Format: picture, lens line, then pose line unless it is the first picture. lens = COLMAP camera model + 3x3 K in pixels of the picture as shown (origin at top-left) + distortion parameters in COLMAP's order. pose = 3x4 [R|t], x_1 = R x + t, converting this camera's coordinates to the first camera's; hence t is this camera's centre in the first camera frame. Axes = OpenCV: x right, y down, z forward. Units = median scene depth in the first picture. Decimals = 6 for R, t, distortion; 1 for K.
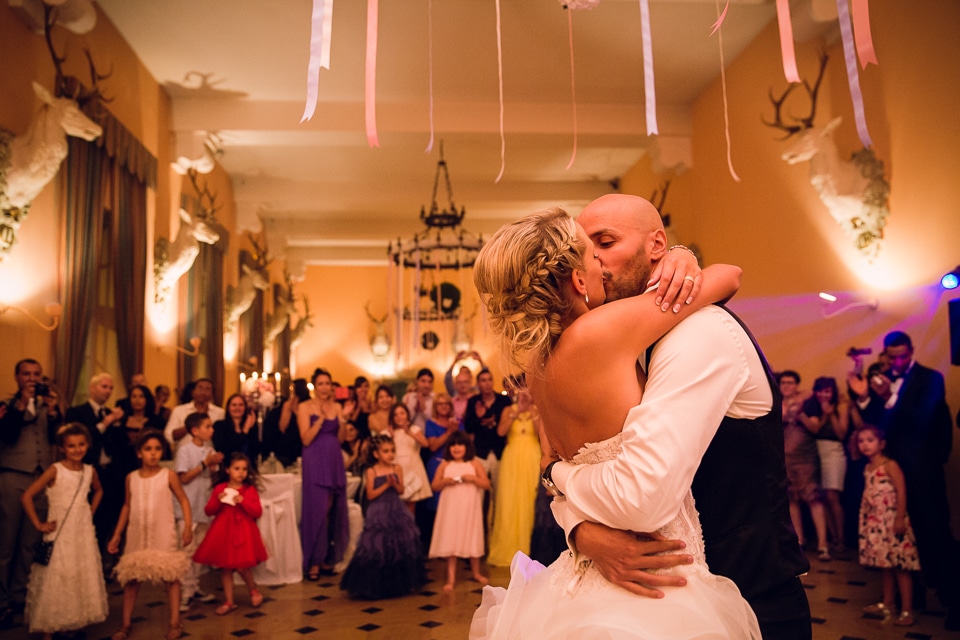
lens RADIAL K [[668.8, 0, 480.0], [0, 668.8, 320.0], [0, 0, 1]] dist [-0.105510, 0.094205]
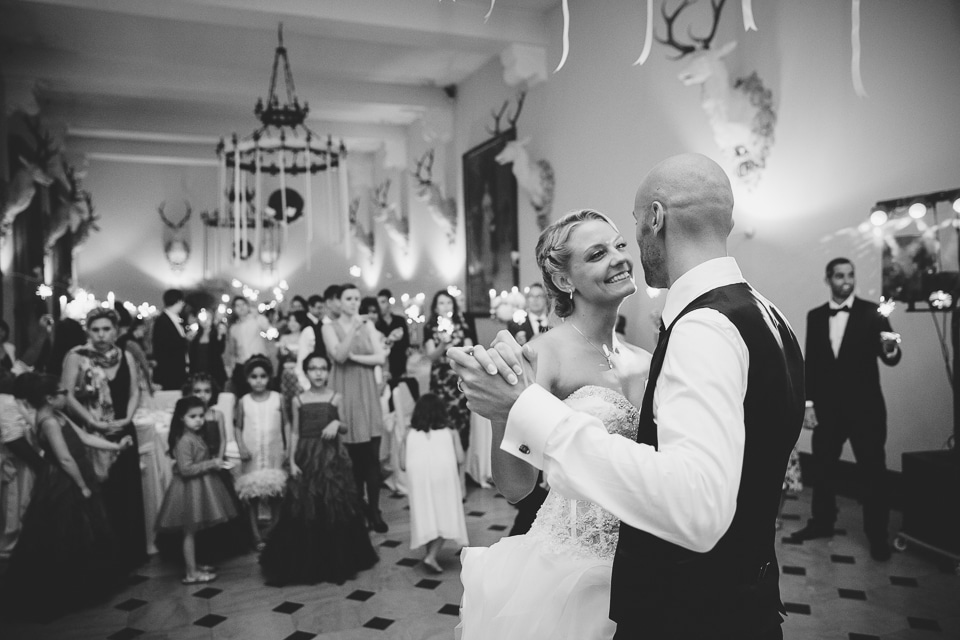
lens RADIAL K [[668.8, 0, 480.0], [0, 668.8, 320.0], [0, 0, 1]] dist [-0.105510, 0.094205]
pose [[0.958532, -0.008117, 0.284869, -0.056143], [-0.030620, 0.990874, 0.131265, -0.005230], [-0.283335, -0.134544, 0.949536, 0.059232]]
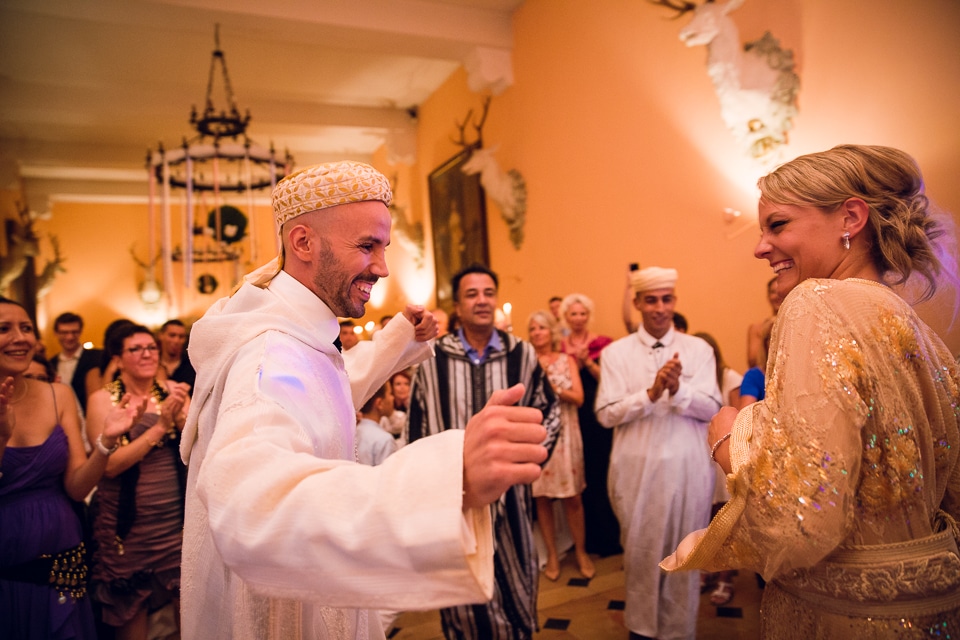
lens RADIAL K [[639.2, 0, 480.0], [0, 639.2, 320.0], [0, 0, 1]] dist [-0.056647, 0.003400]
pose [[0.945052, -0.033750, 0.325173, -0.016419], [0.005141, 0.996068, 0.088444, 0.014688], [-0.326879, -0.081912, 0.941510, 0.179866]]
